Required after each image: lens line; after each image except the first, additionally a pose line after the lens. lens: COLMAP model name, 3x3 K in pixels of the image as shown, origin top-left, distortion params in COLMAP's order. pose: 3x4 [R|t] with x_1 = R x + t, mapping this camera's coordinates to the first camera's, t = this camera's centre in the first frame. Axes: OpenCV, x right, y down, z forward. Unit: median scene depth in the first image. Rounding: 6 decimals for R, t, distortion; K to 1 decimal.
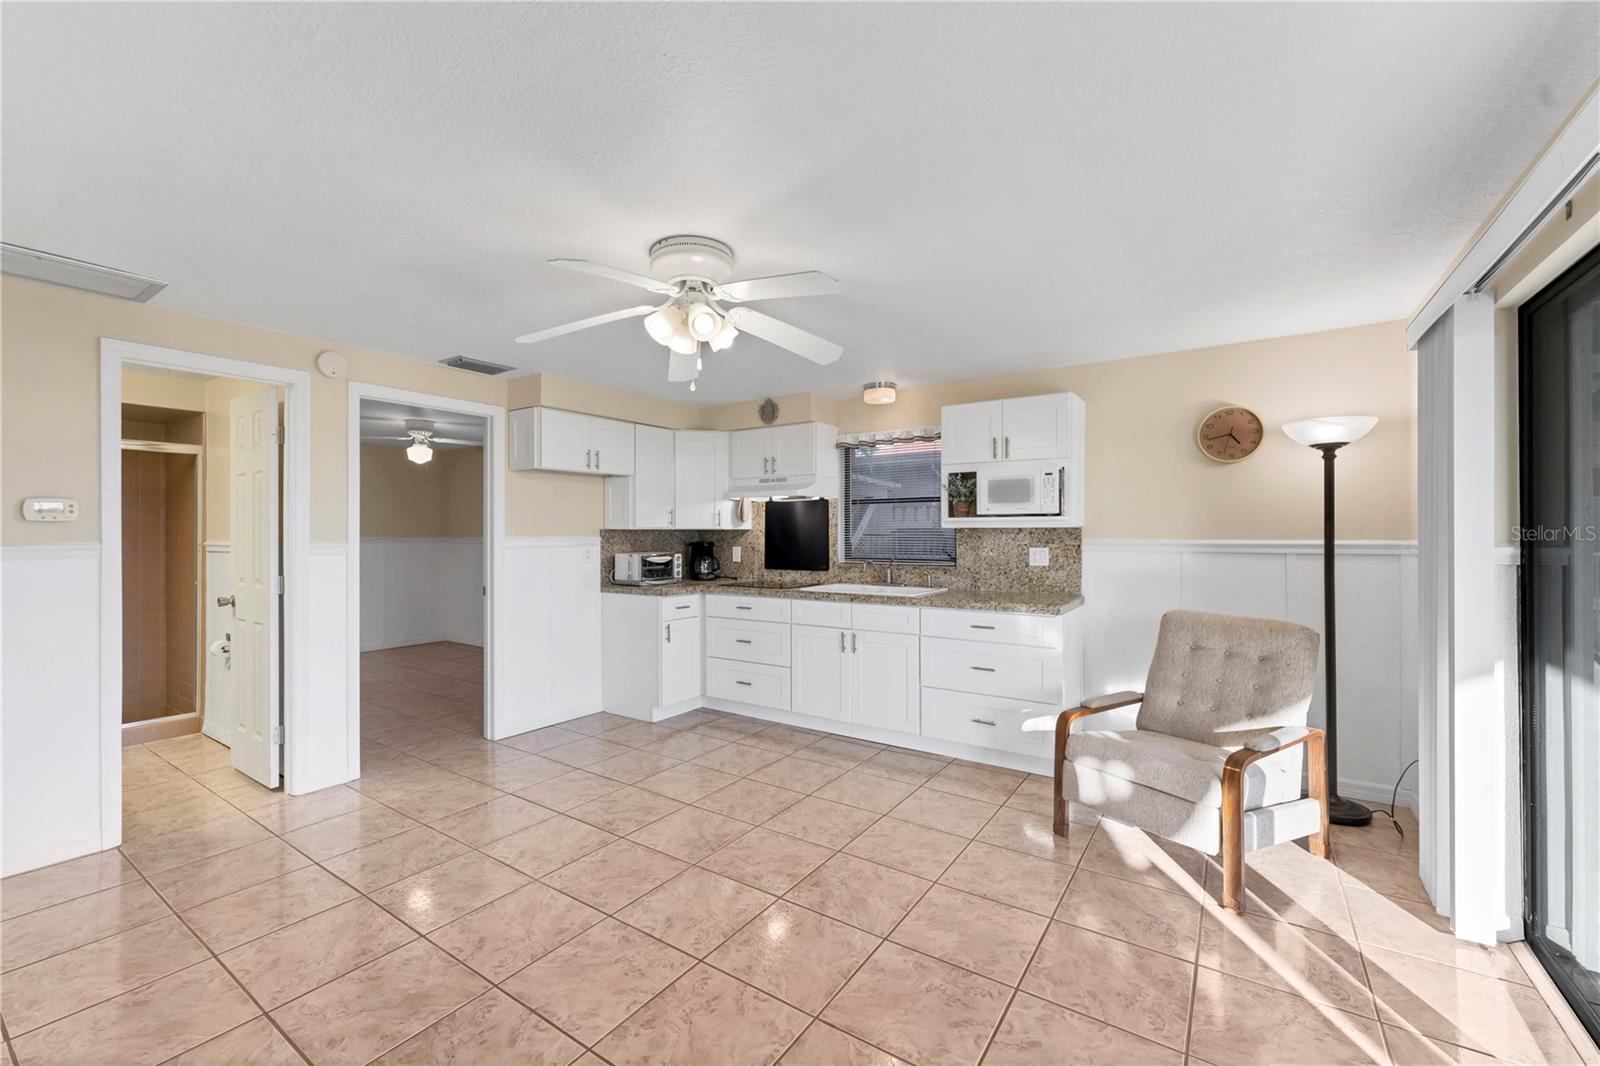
lens RADIAL K [[652.9, 0, 793.3], [0, 652.9, 532.7], [0, 0, 1]] dist [0.001392, -0.000256]
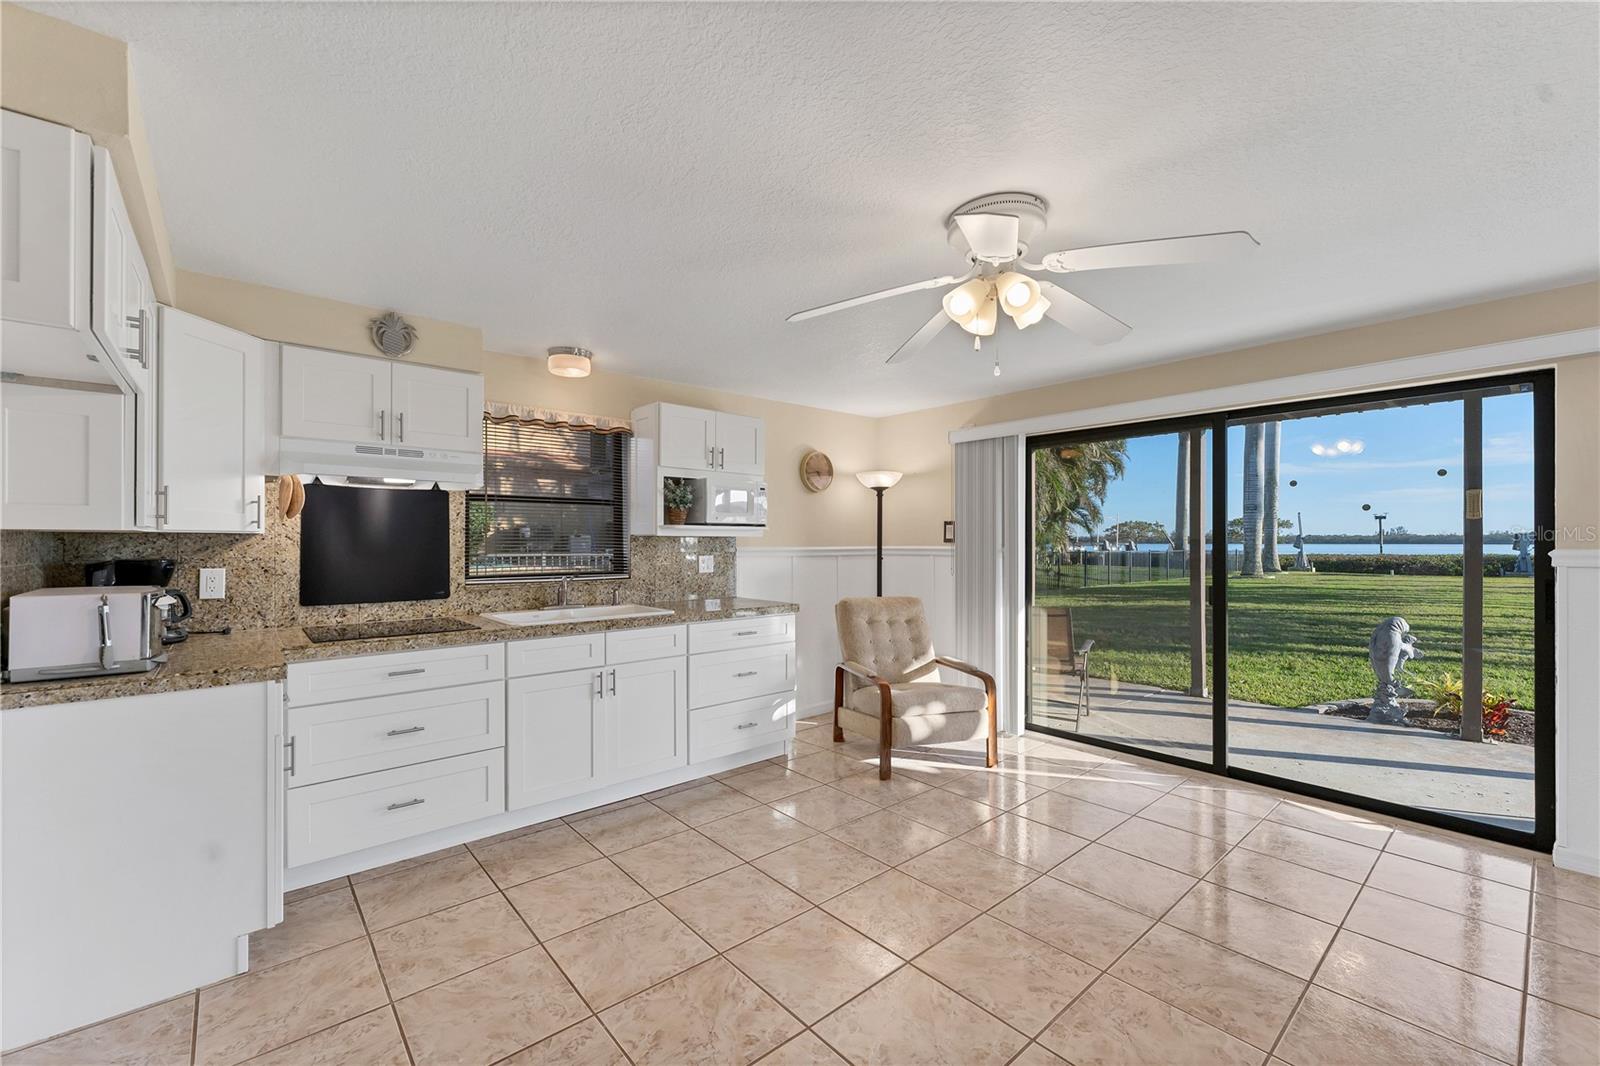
lens RADIAL K [[652.9, 0, 792.4], [0, 652.9, 541.7], [0, 0, 1]] dist [0.001392, -0.000256]
pose [[0.256295, -0.000114, 0.966598, -0.597587], [-0.002852, 0.999996, 0.000875, -0.000574], [-0.966594, -0.002981, 0.256294, 0.584862]]
